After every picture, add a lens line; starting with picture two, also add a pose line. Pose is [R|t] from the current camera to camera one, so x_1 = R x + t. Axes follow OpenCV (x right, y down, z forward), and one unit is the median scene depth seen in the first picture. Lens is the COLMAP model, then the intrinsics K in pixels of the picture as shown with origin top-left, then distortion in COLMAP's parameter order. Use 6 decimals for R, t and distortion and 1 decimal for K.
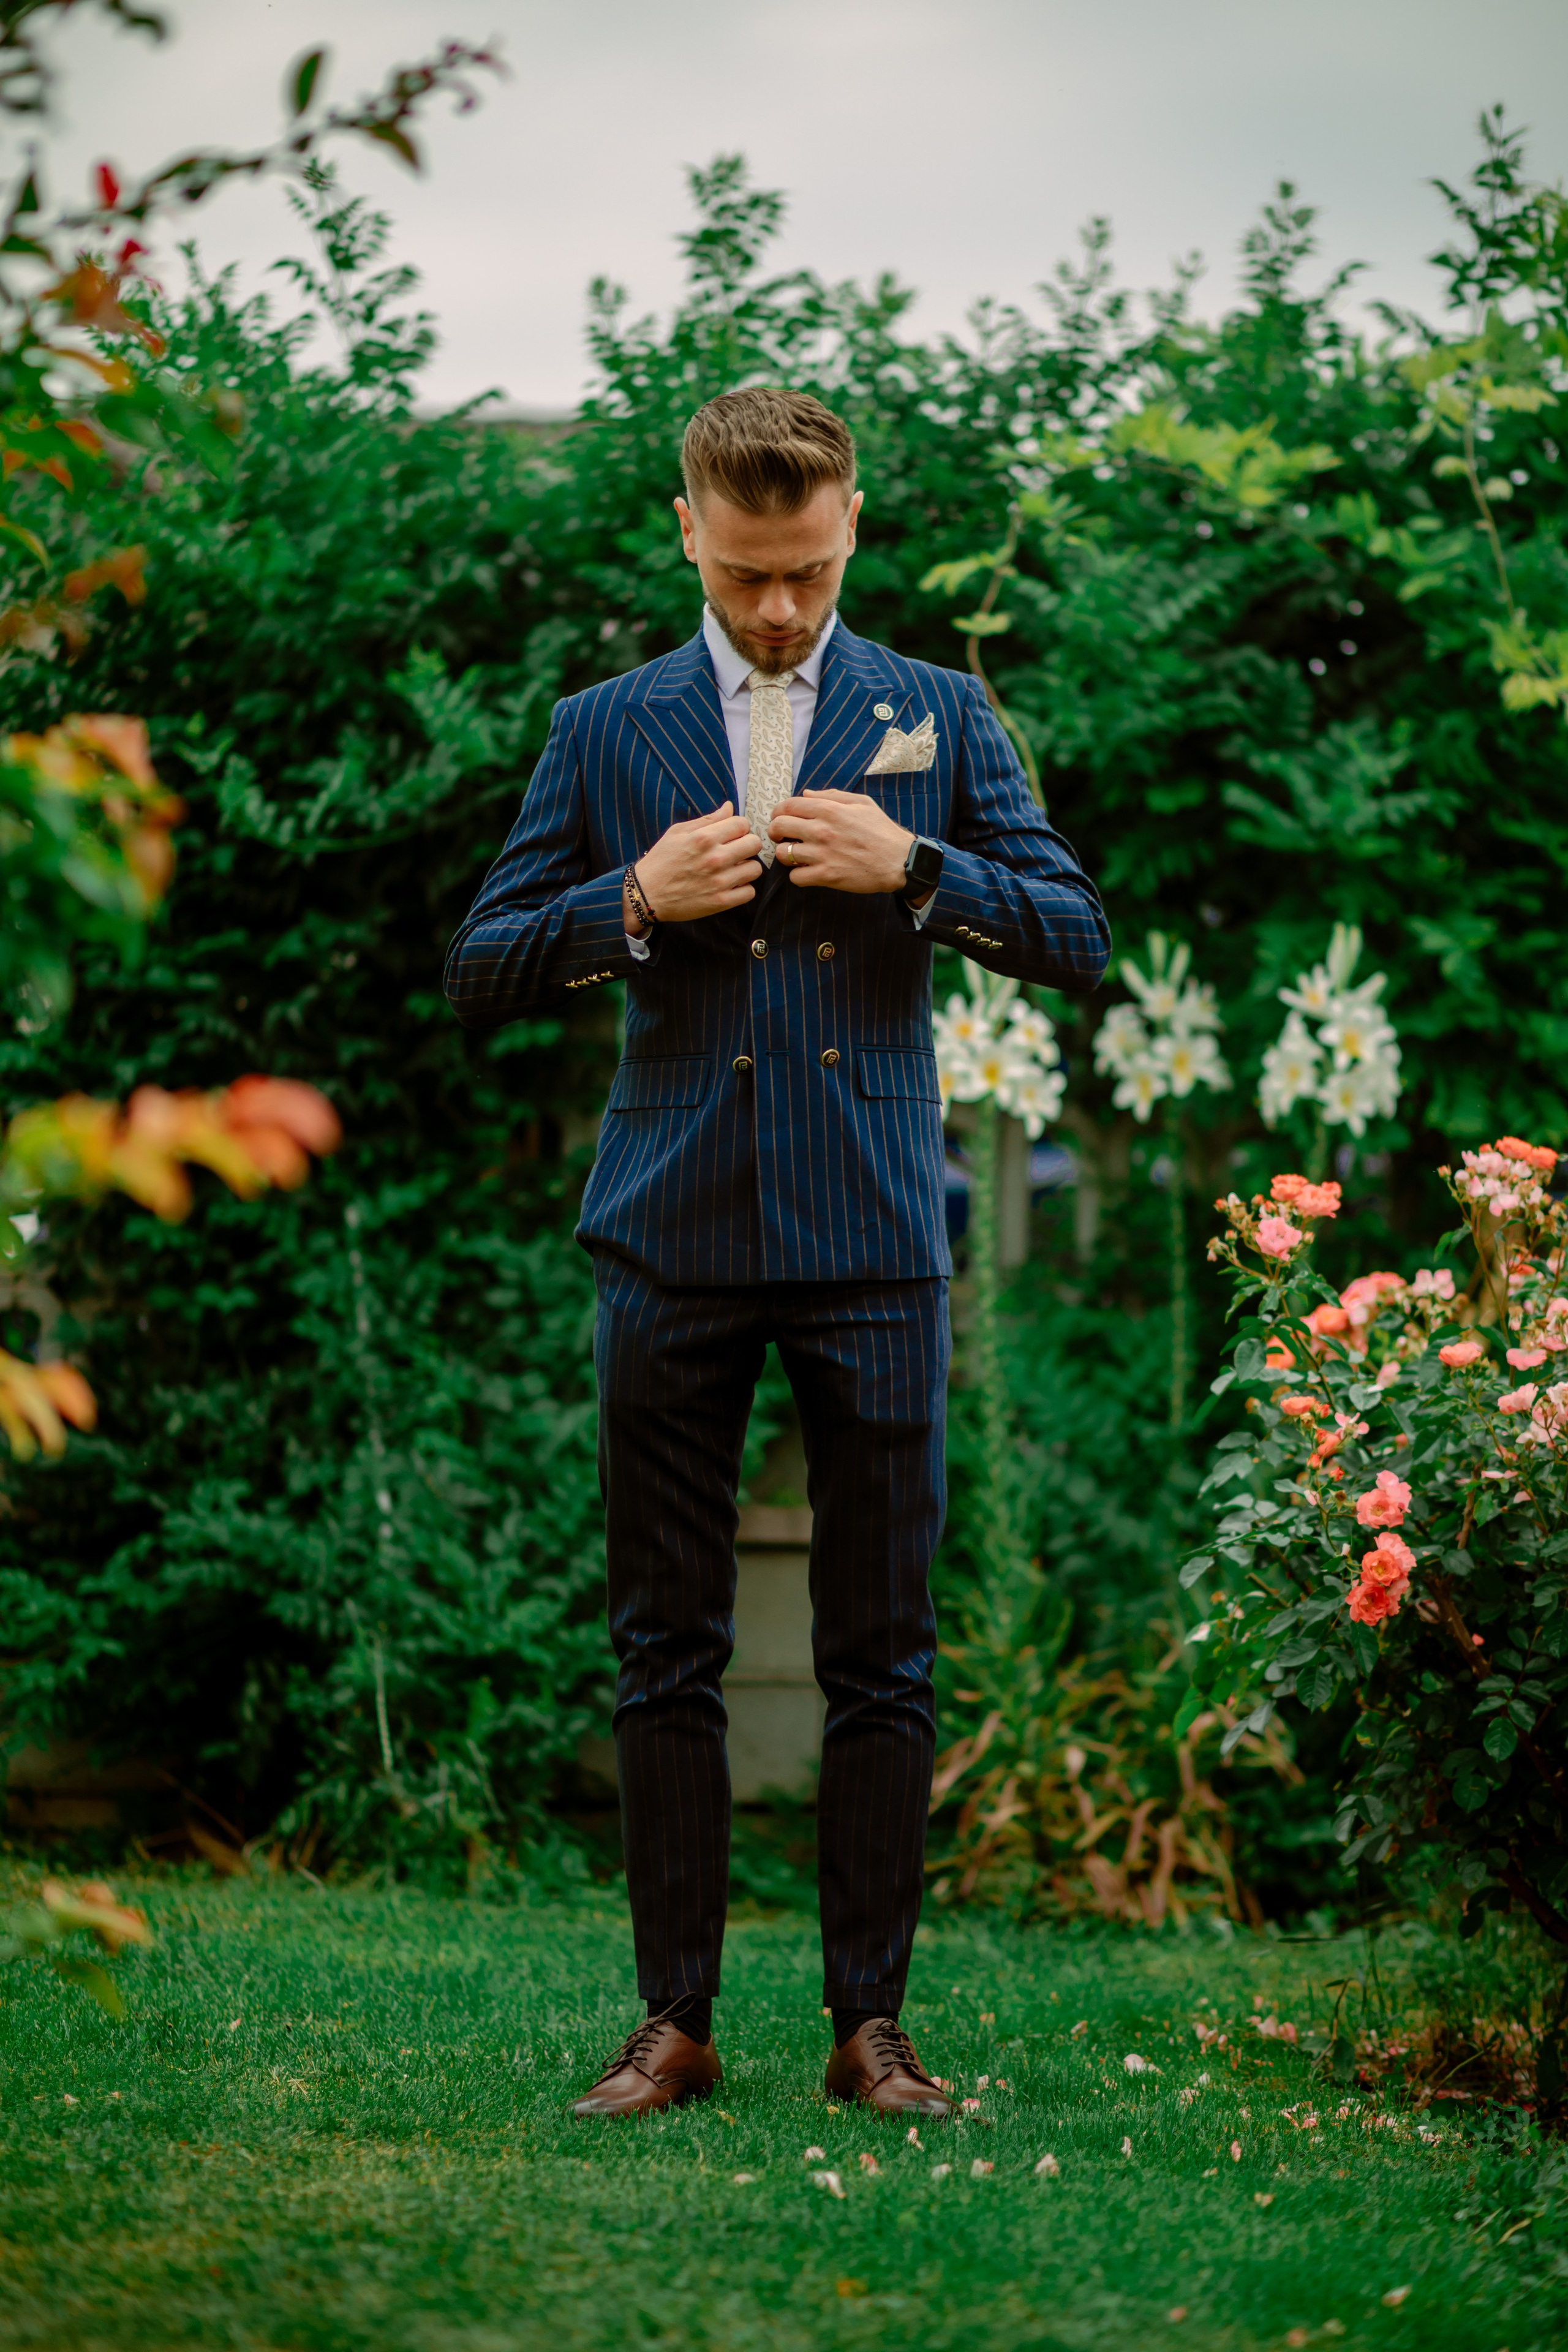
lens RADIAL K [[5552.7, 0, 782.6], [0, 5552.7, 1187.5], [0, 0, 1]] dist [-0.085604, 0.000000]
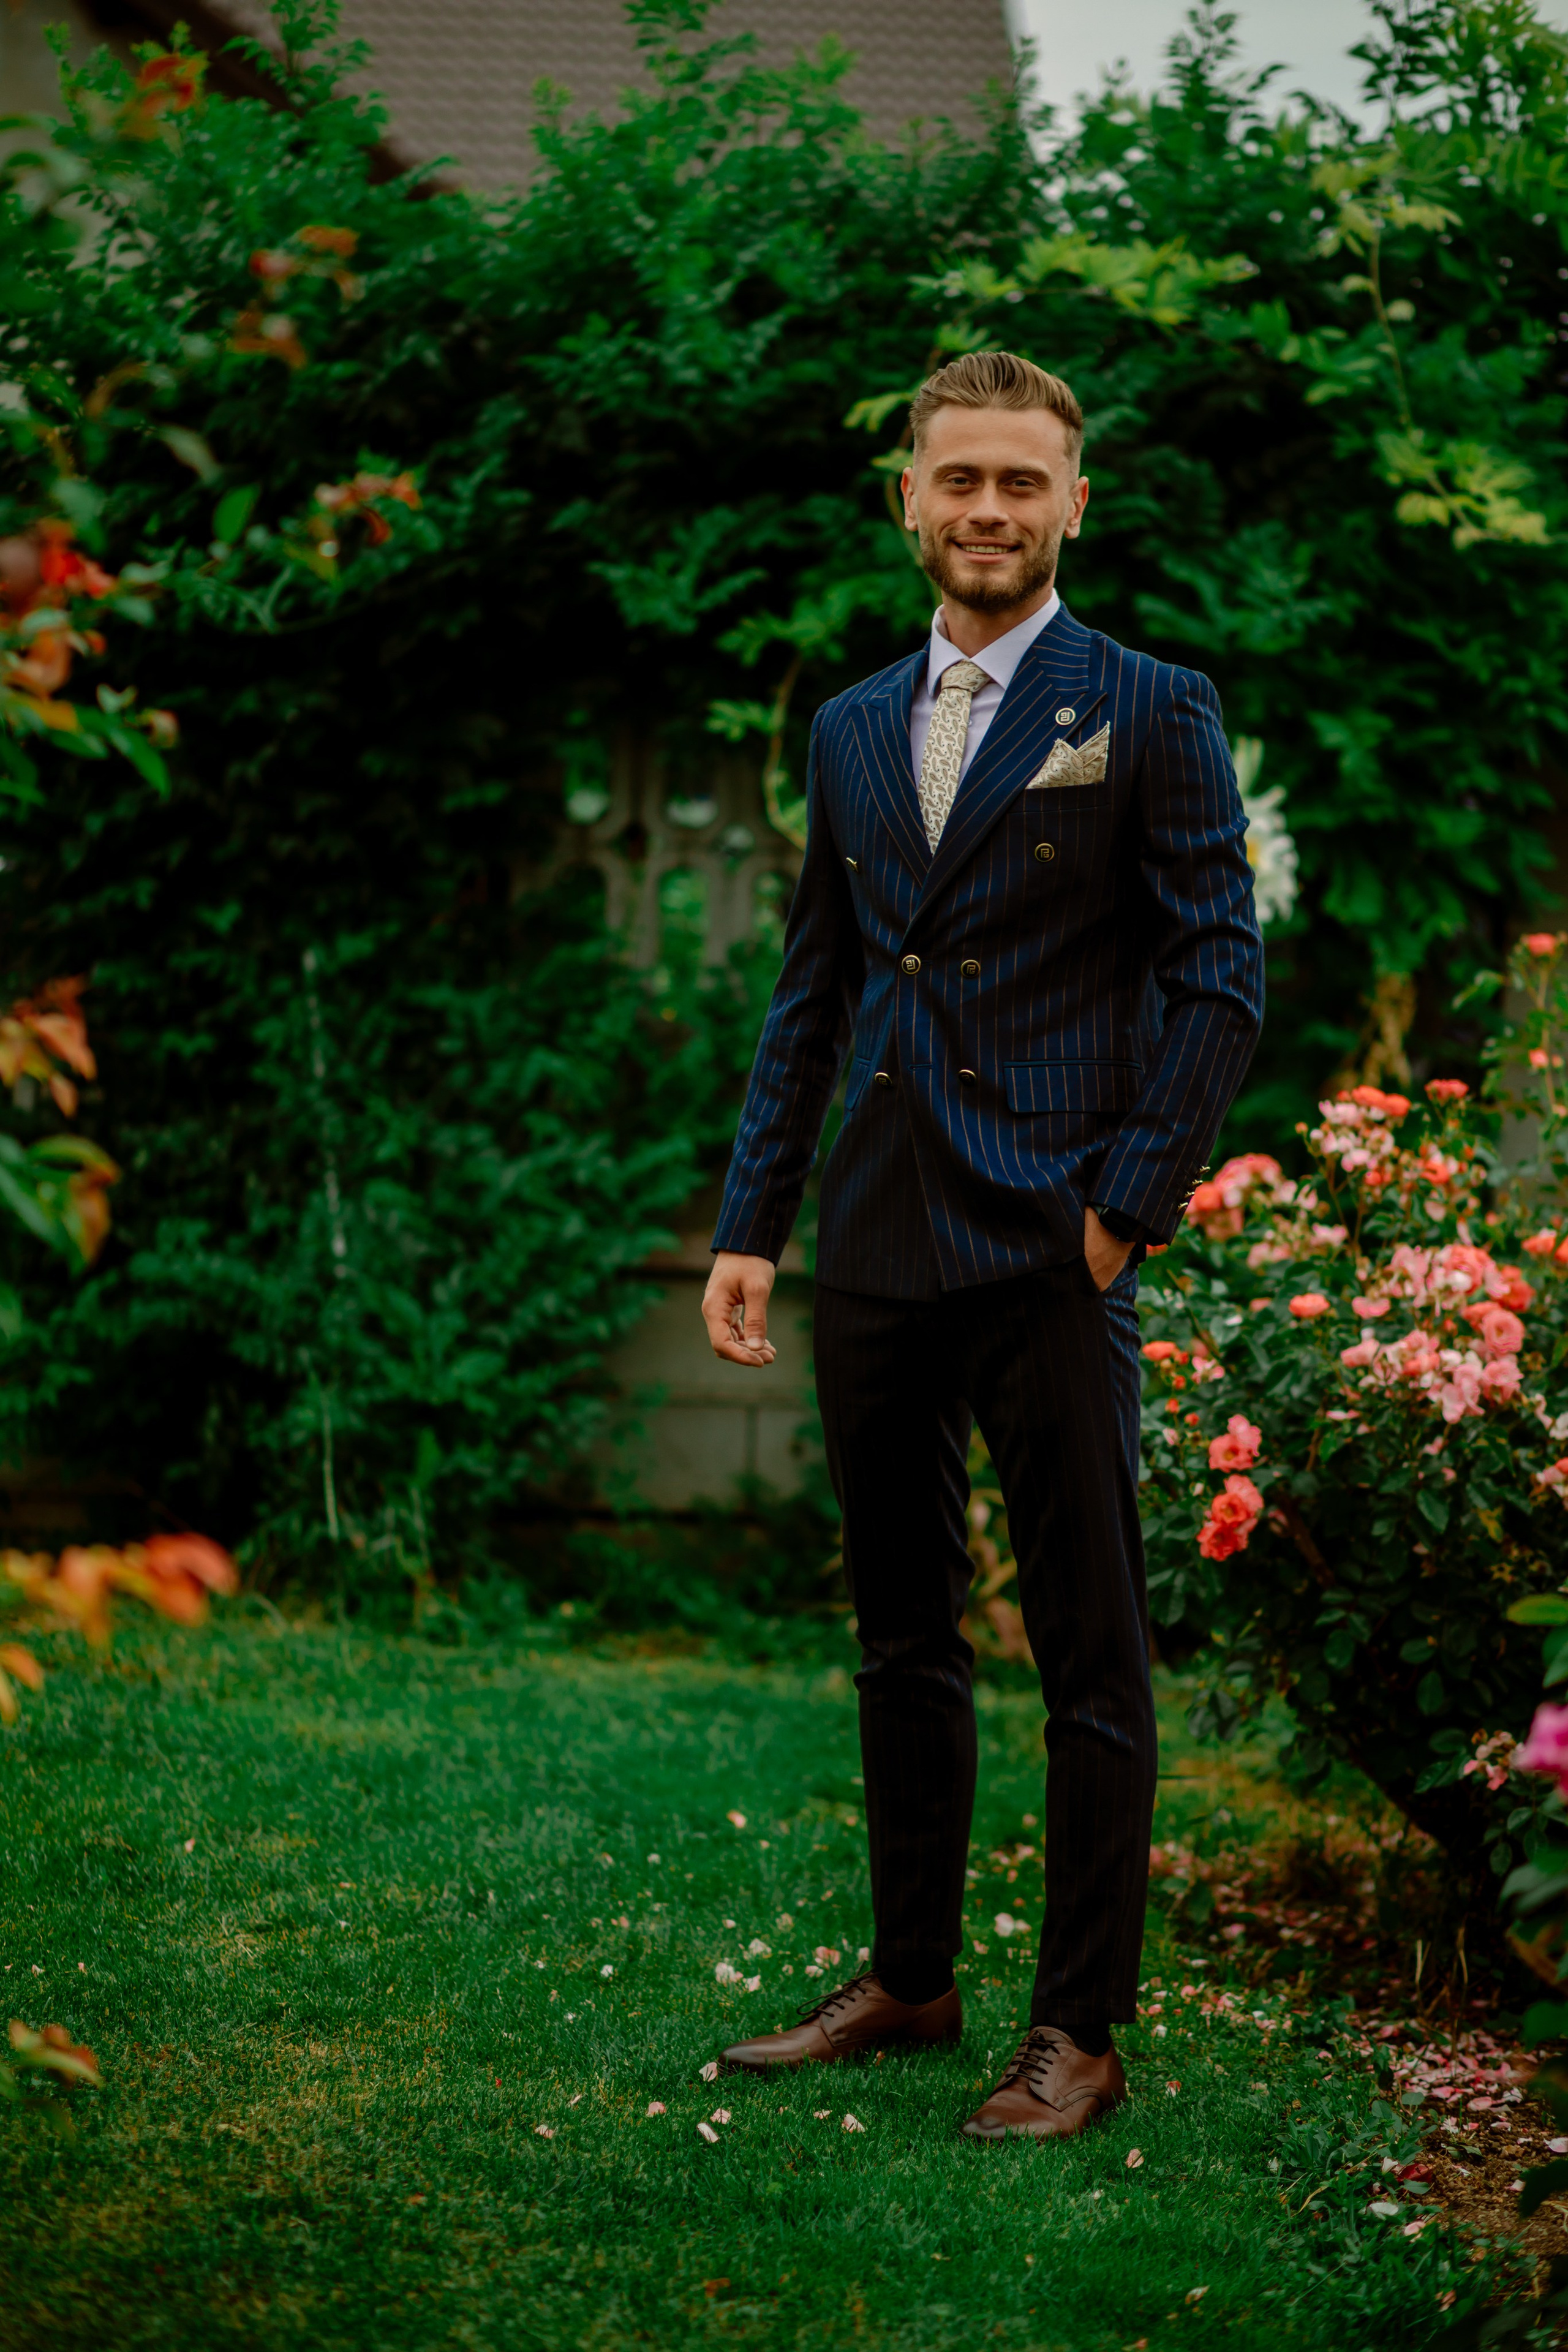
lens RADIAL K [[5552.7, 0, 785.7], [0, 5552.7, 1160.0], [0, 0, 1]] dist [-0.085604, 0.000000]
pose [[0.999956, 0.009007, 0.002767, 0.011080], [-0.009269, 0.993062, 0.117229, -0.086087], [-0.001692, -0.117250, 0.993101, -0.053939]]
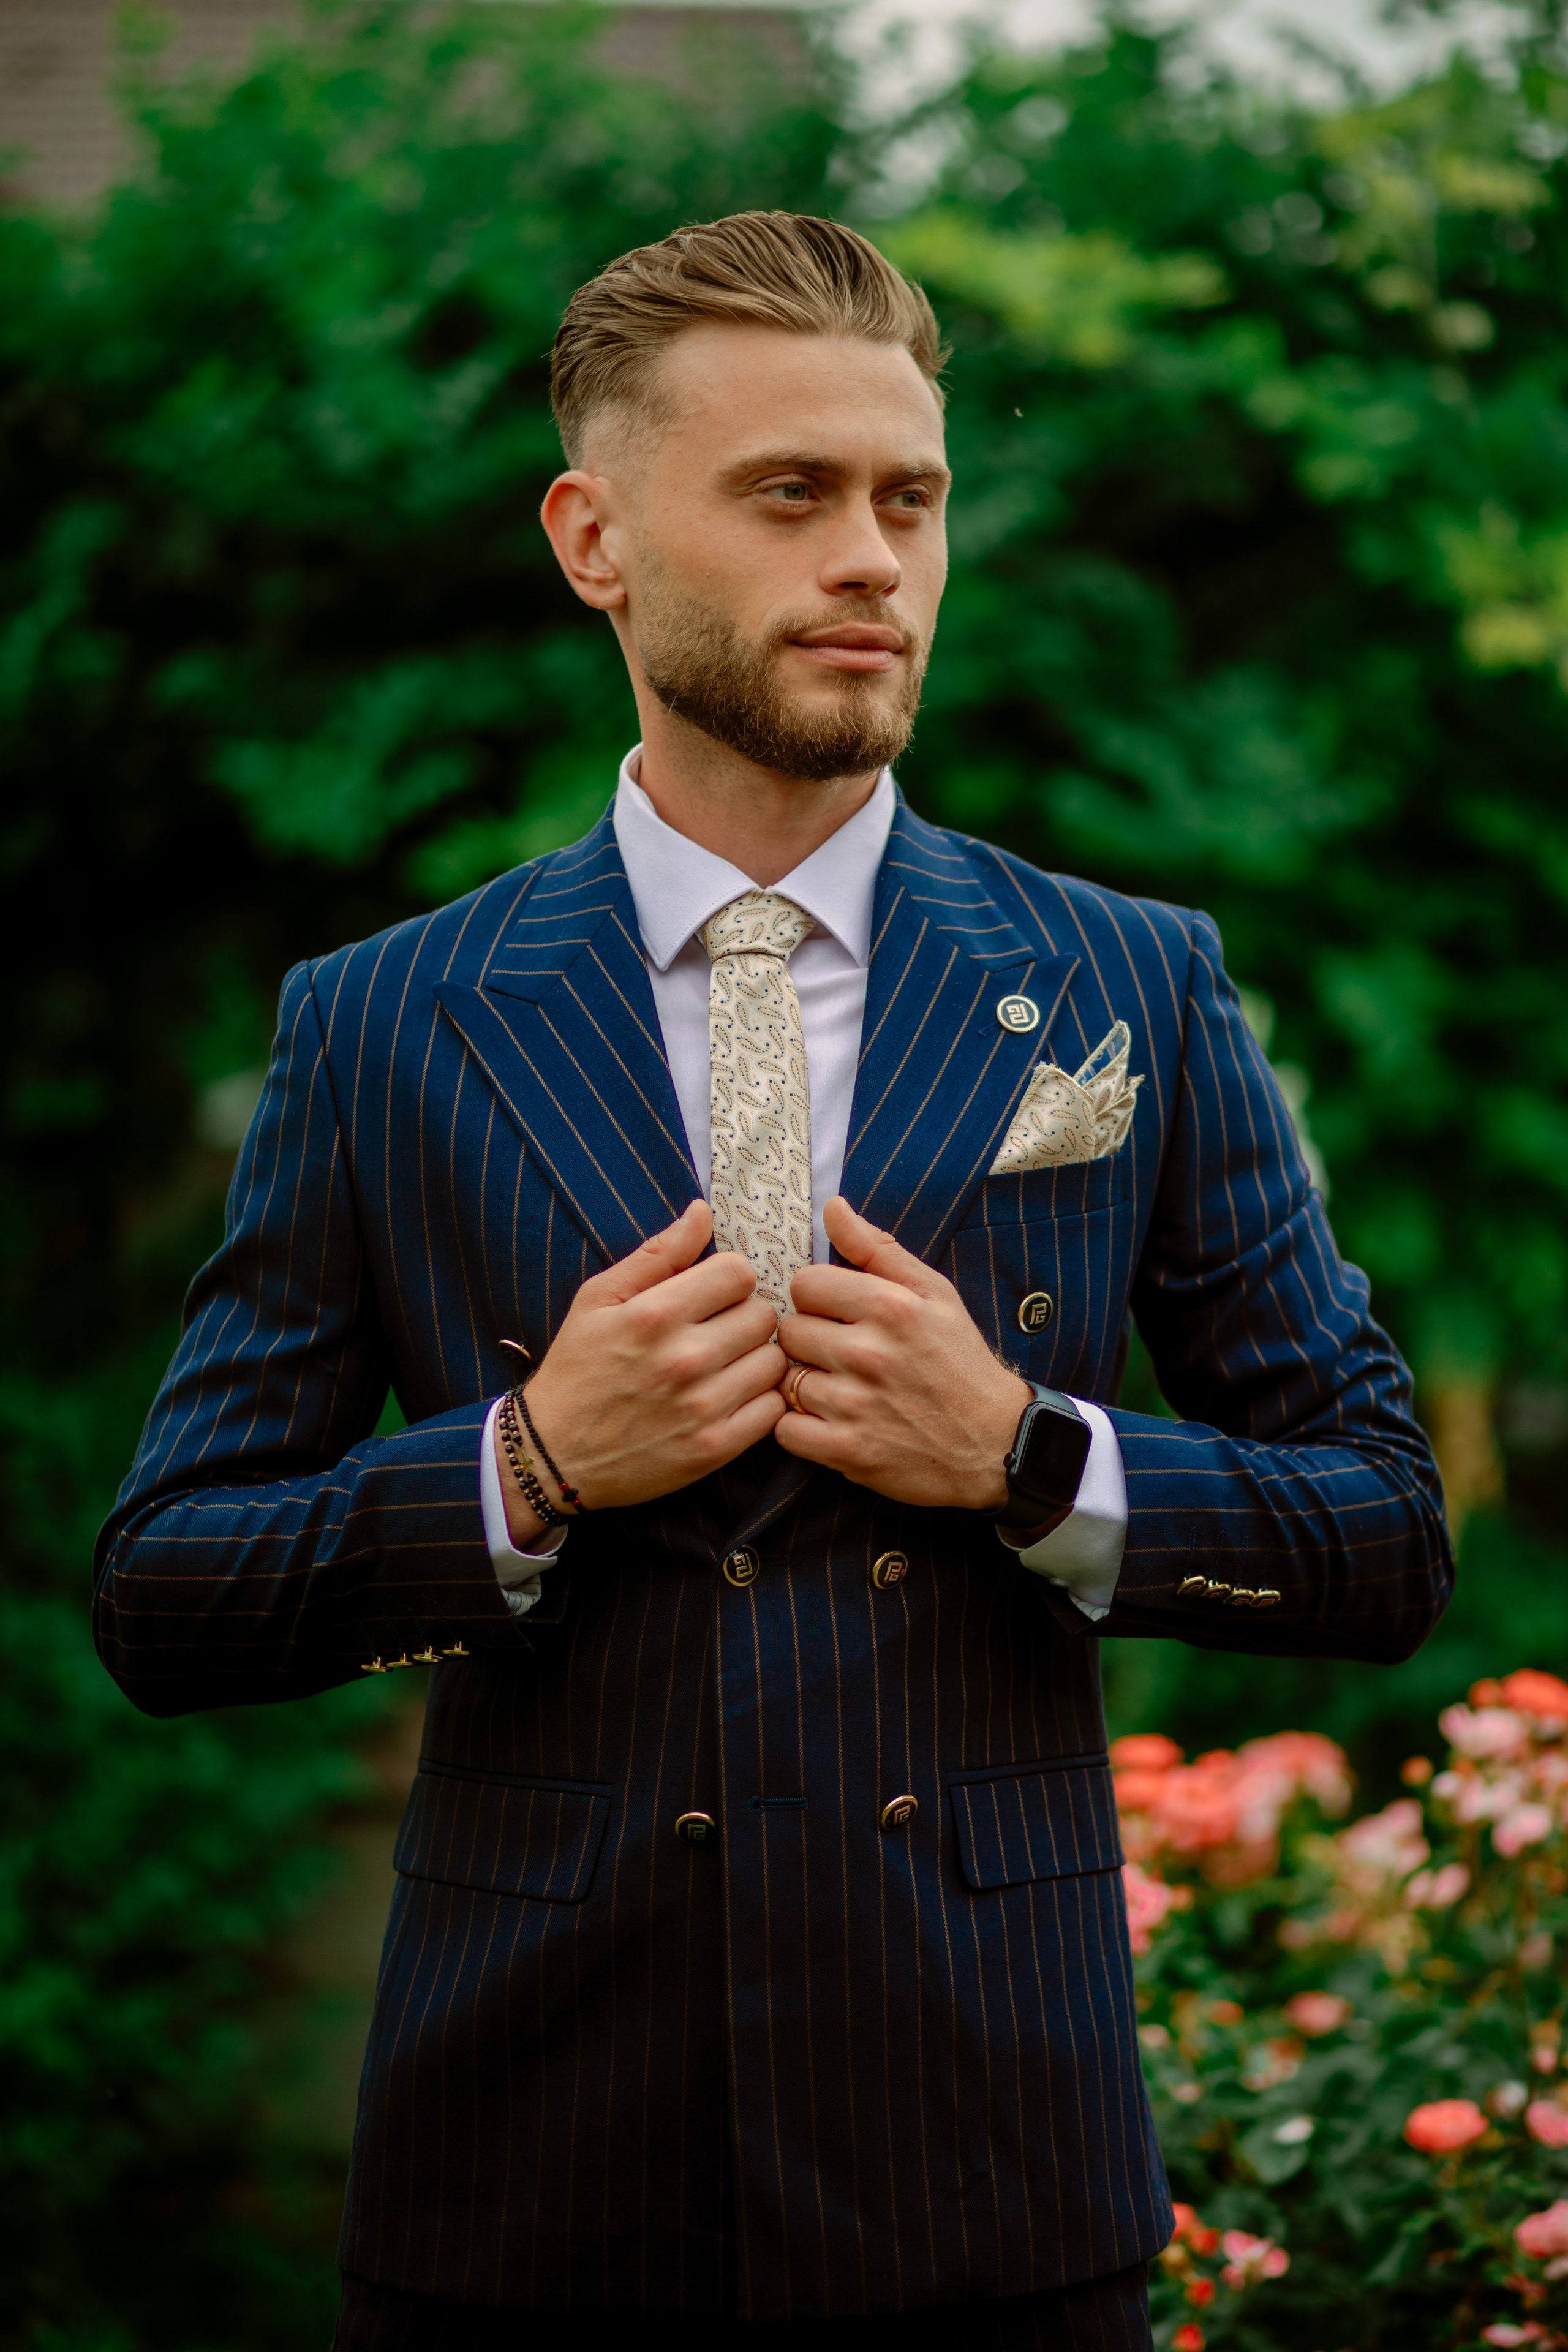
lens RADIAL K [[5552.7, 0, 779.3], [0, 5552.7, 1181.0], [0, 0, 1]] dist [-0.085604, 0.000000]
pose [[0.999603, -0.005634, 0.027605, 0.026898], [0.003387, 0.996724, 0.080808, -0.076566], [-0.027970, -0.080683, 0.996347, 0.316978]]
